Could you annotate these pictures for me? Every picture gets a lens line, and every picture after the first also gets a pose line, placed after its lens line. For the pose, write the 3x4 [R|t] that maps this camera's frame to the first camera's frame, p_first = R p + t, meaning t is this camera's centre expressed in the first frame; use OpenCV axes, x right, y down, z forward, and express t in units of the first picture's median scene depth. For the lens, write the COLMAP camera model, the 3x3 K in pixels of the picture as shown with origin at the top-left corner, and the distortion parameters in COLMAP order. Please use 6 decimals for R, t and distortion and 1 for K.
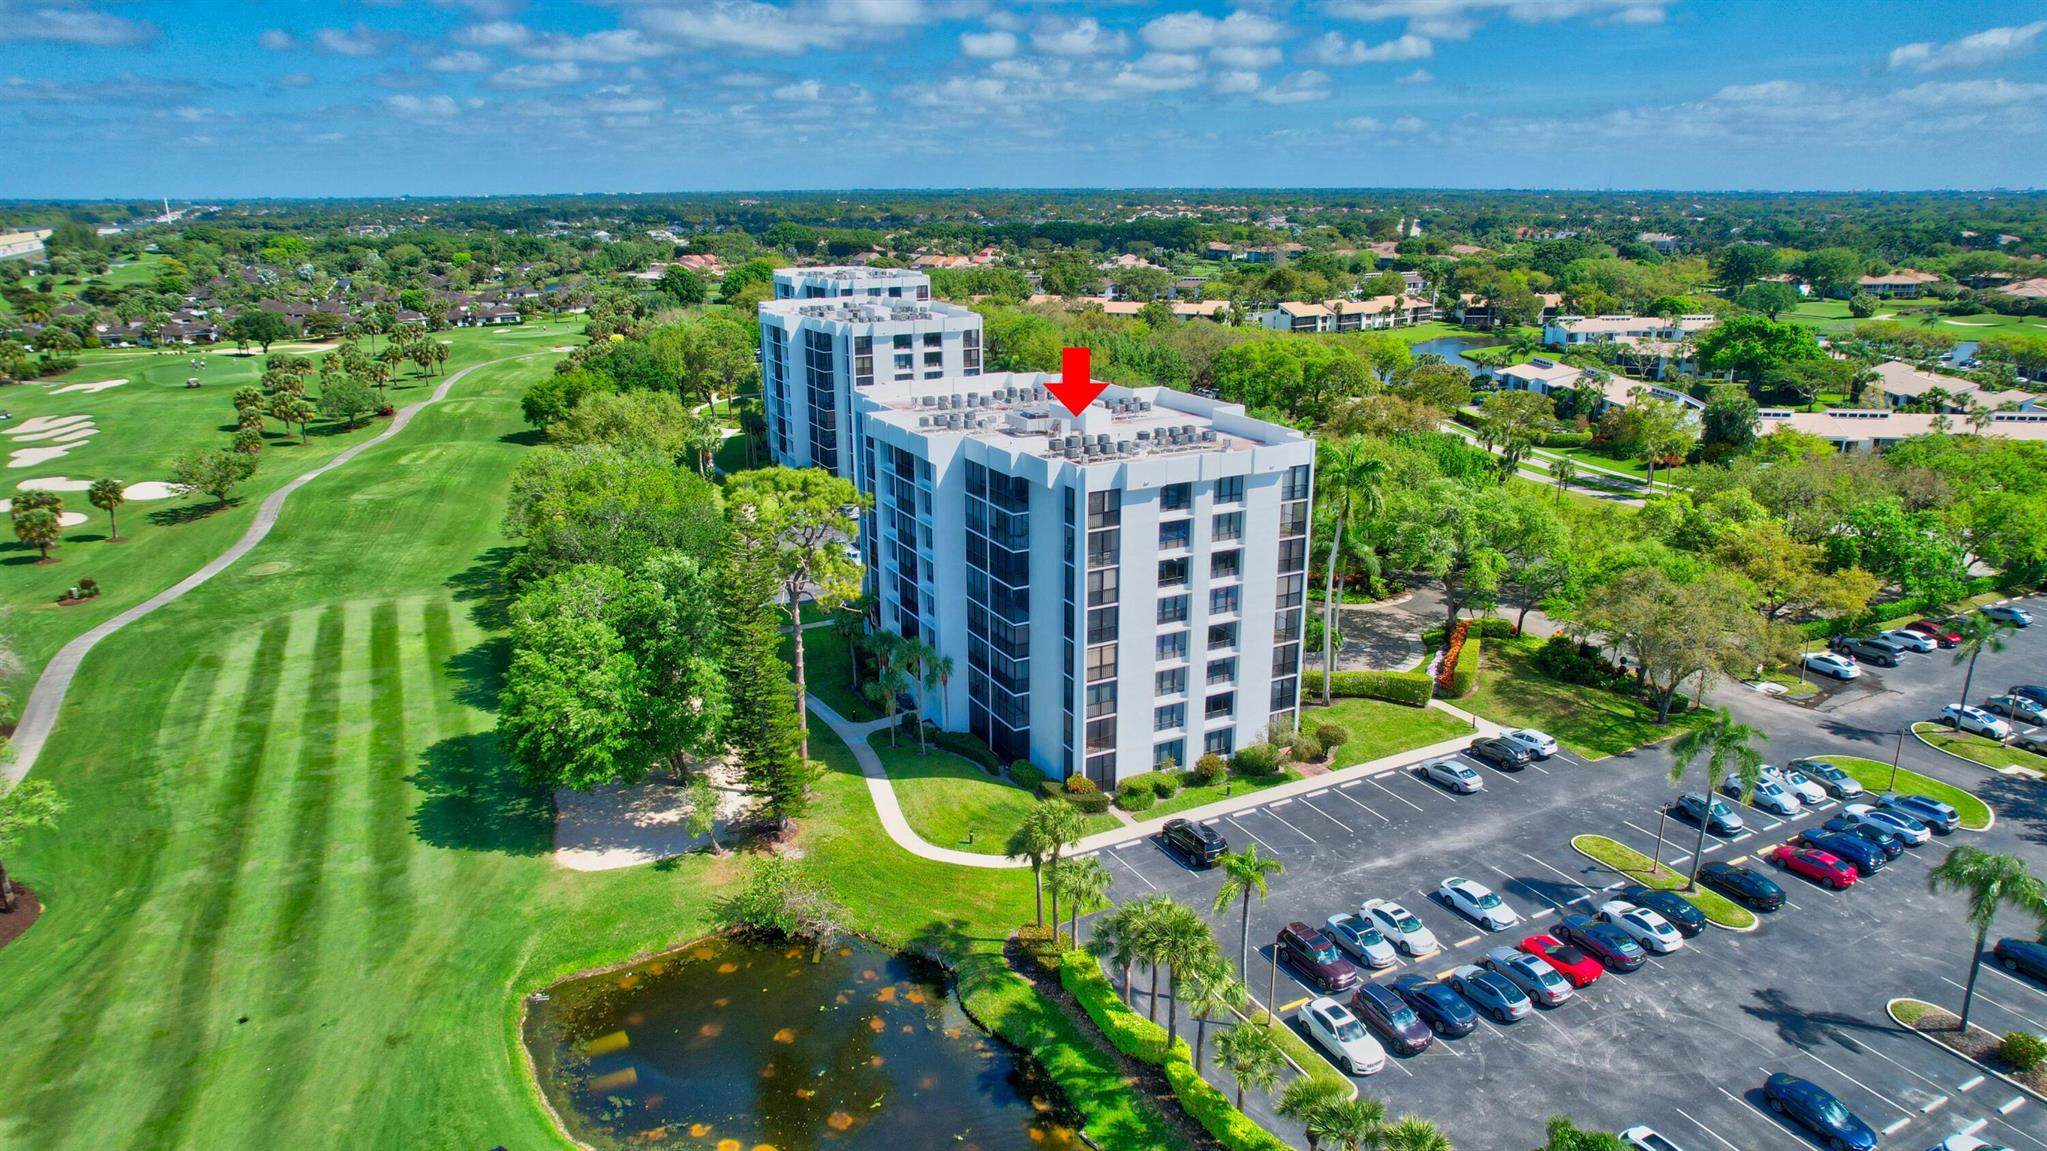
lens RADIAL K [[1304.4, 0, 1023.7], [0, 1304.4, 576.2], [0, 0, 1]] dist [-0.076222, 0.067246]
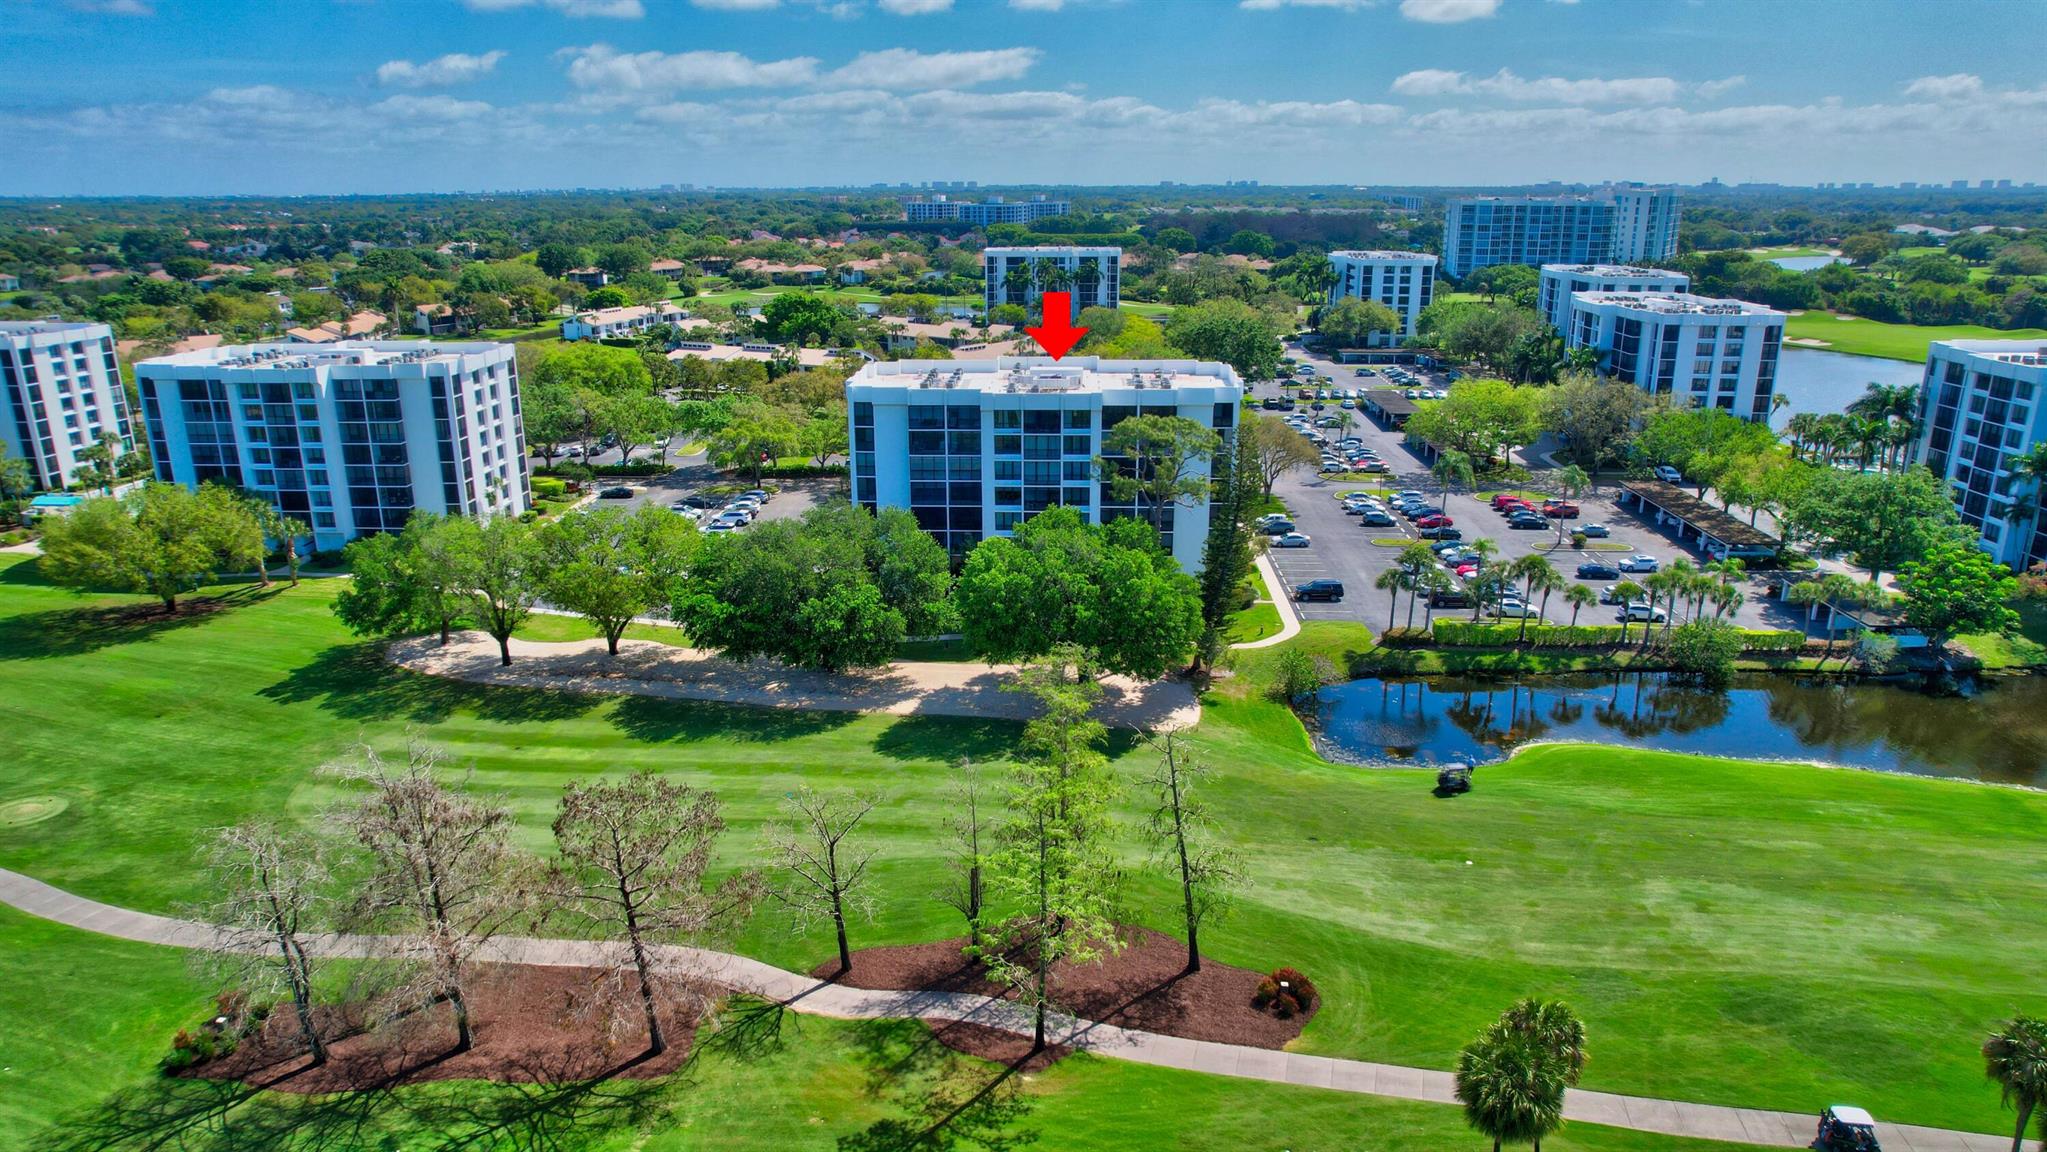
lens RADIAL K [[1304.4, 0, 1030.5], [0, 1304.4, 588.6], [0, 0, 1]] dist [-0.076222, 0.067246]
pose [[0.511801, -0.255347, 0.820279, -0.886166], [0.250894, 0.957609, 0.141556, -0.082735], [-0.821652, 0.133355, 0.554170, 0.222242]]
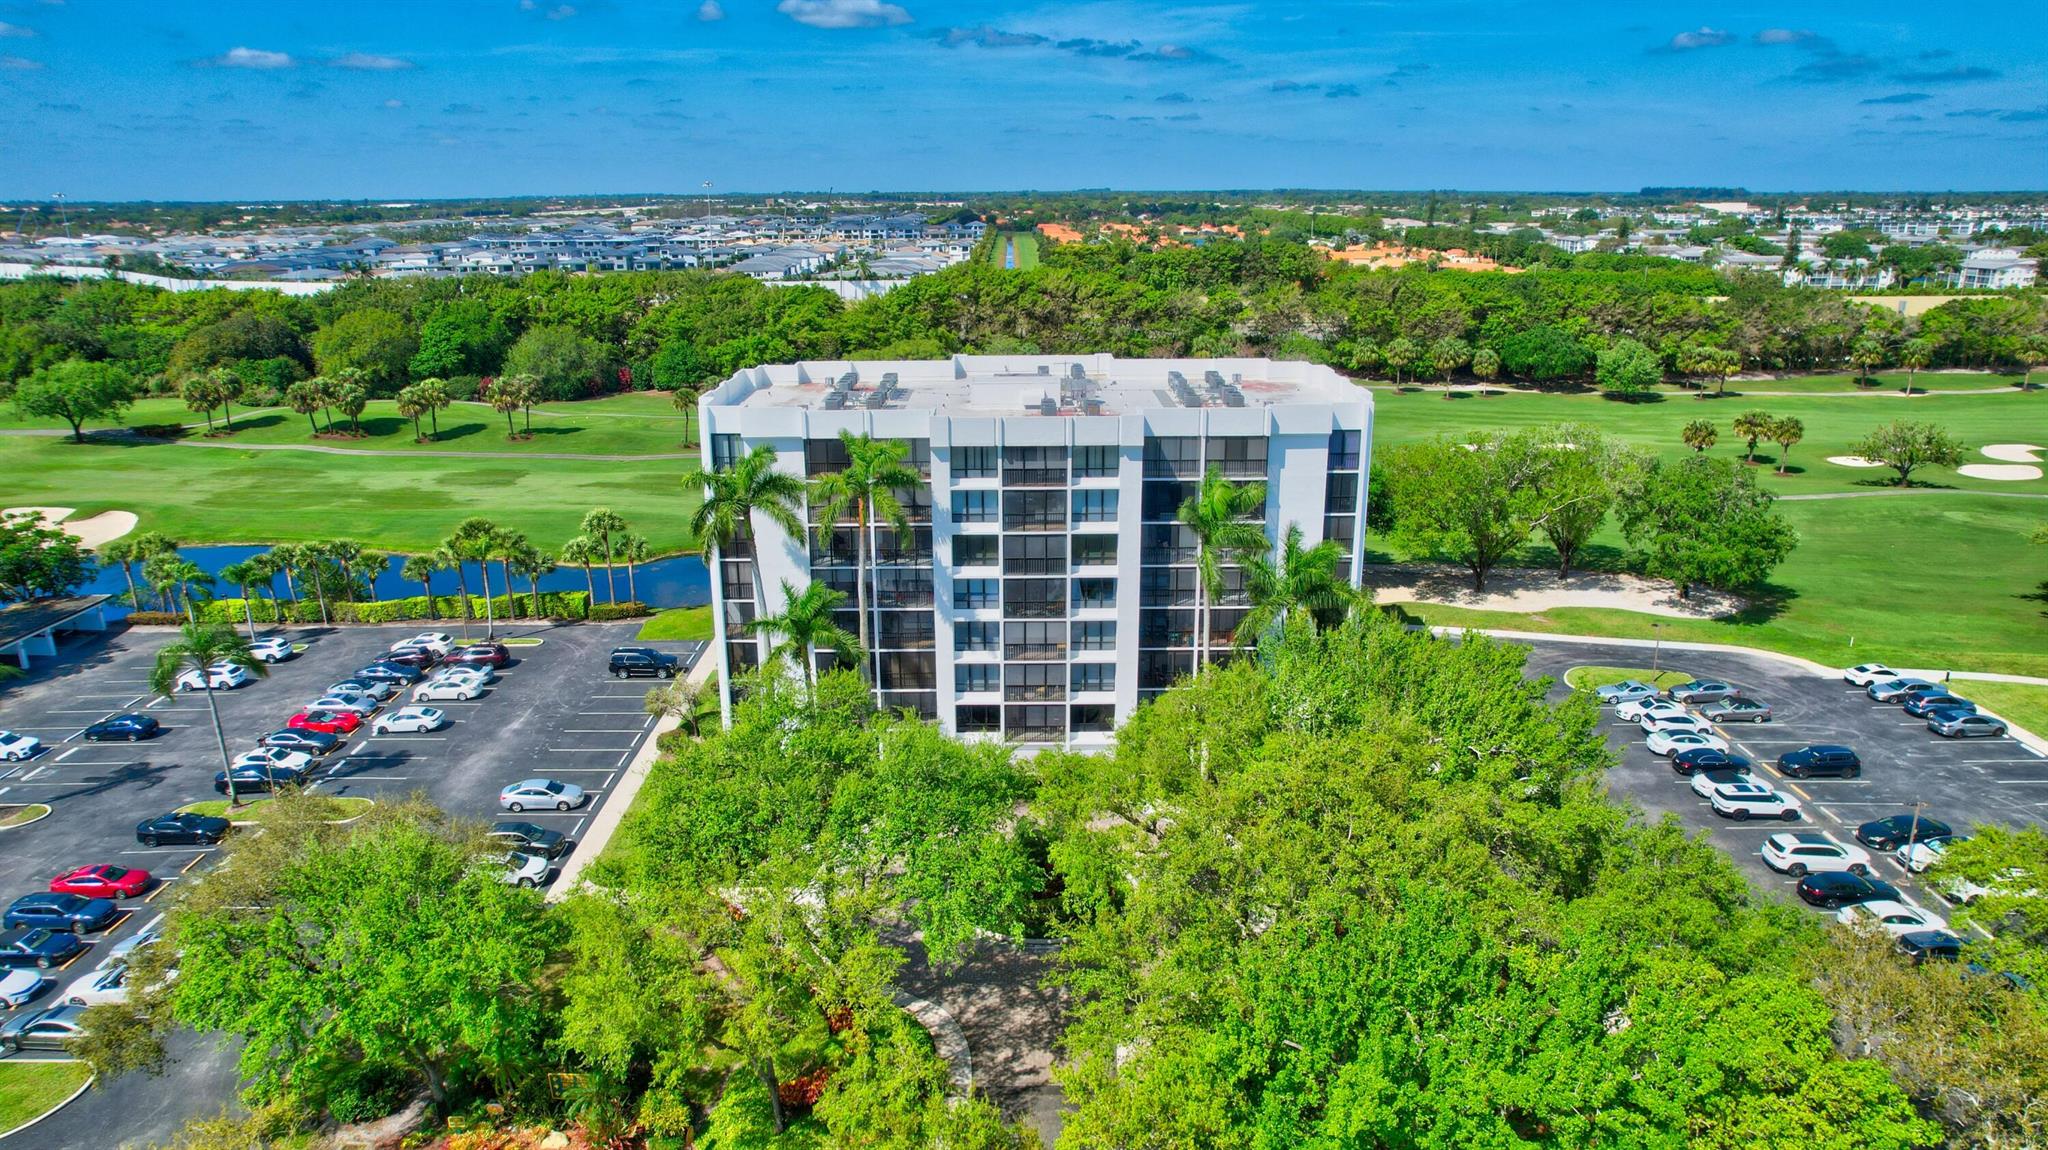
lens RADIAL K [[1305.1, 0, 1019.4], [0, 1305.1, 580.6], [0, 0, 1]] dist [-0.076222, 0.067246]
pose [[-0.474965, 0.262469, -0.839951, 0.578733], [-0.245456, 0.877091, 0.412871, -0.271239], [0.845080, 0.402270, -0.352163, 1.023069]]
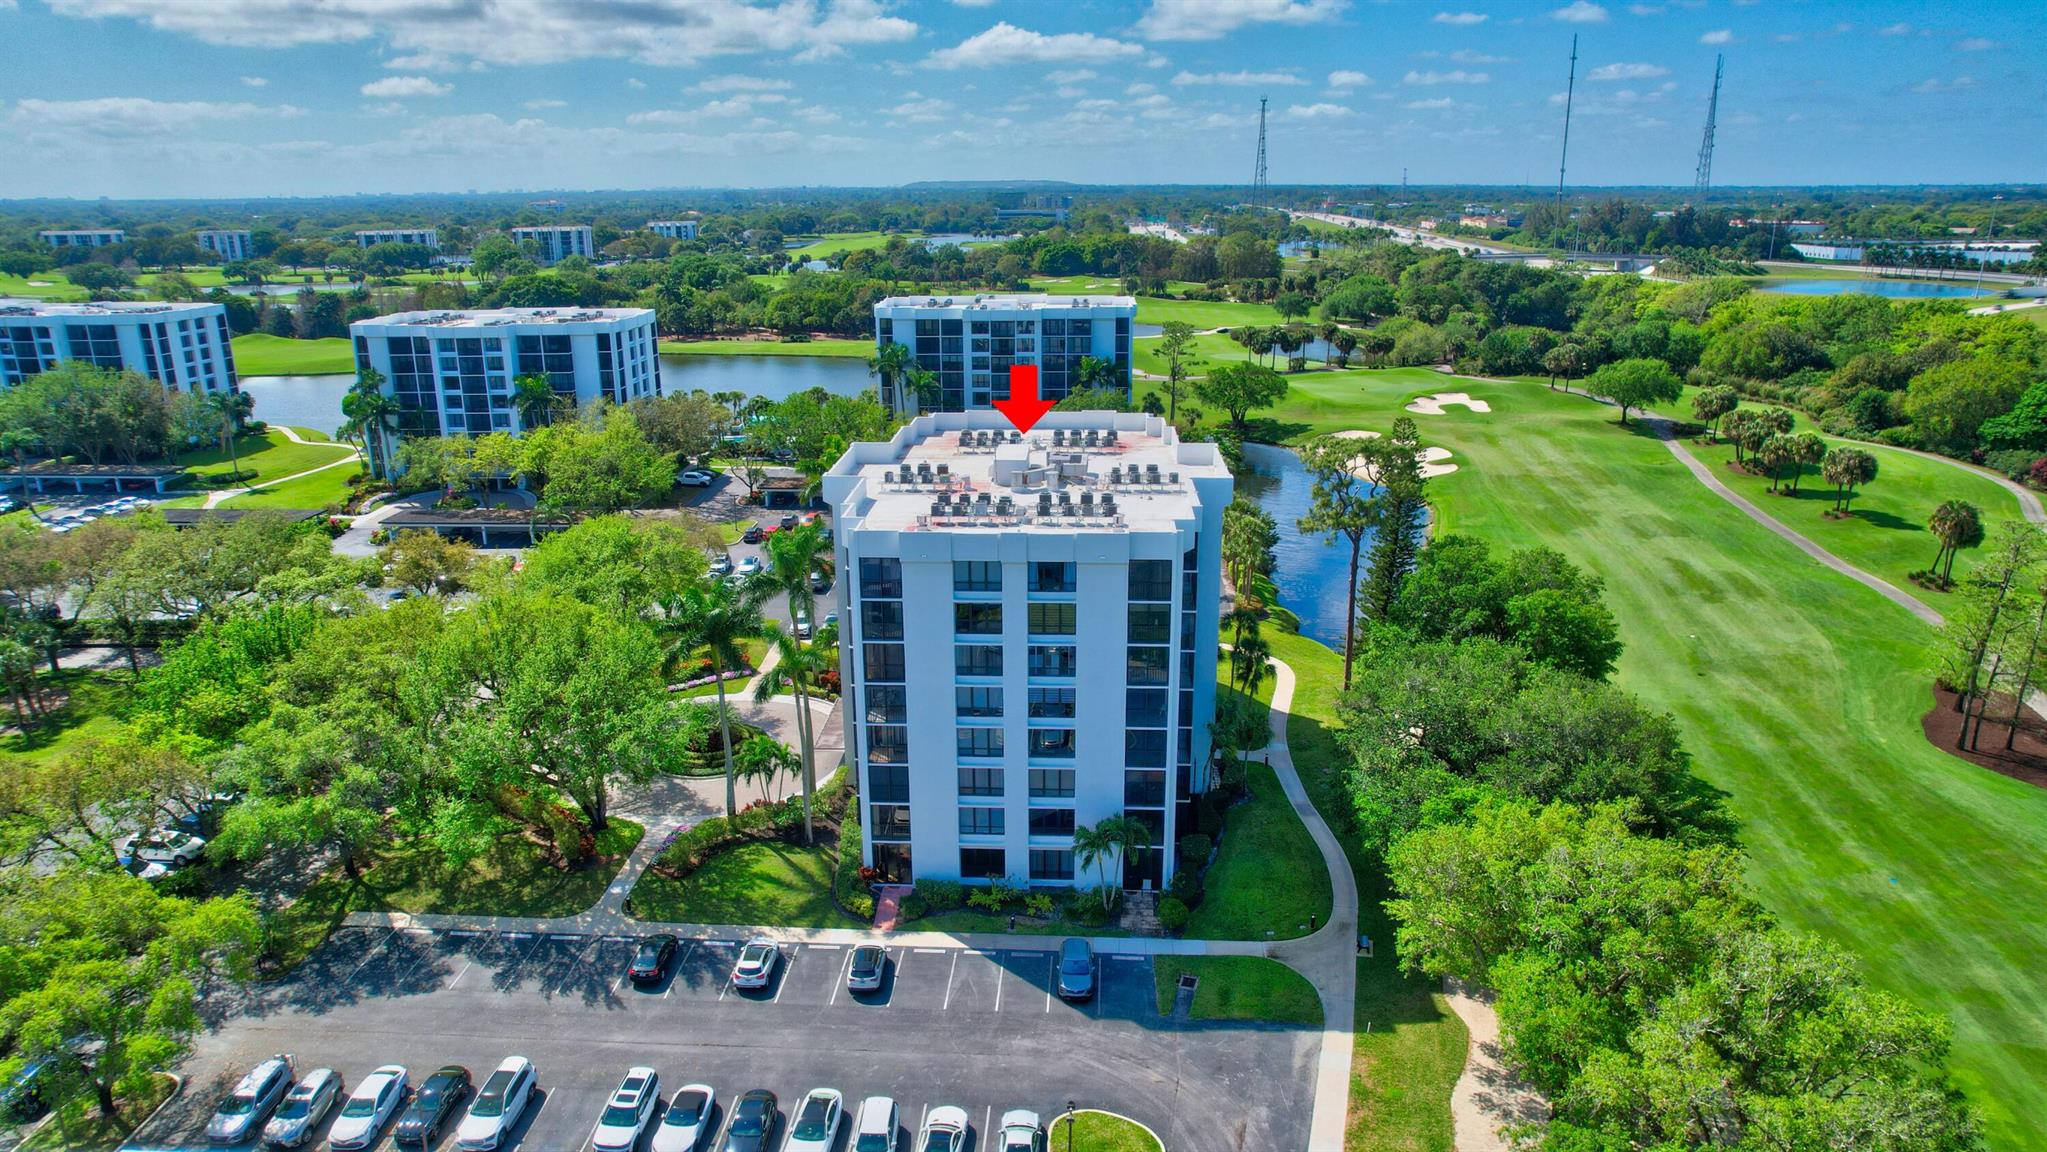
lens RADIAL K [[1304.4, 0, 1020.3], [0, 1304.4, 568.1], [0, 0, 1]] dist [-0.076222, 0.067246]
pose [[-0.854618, -0.136886, 0.500889, -0.330838], [0.160542, 0.847710, 0.505583, -0.398878], [-0.493816, 0.512494, -0.702492, 1.284509]]
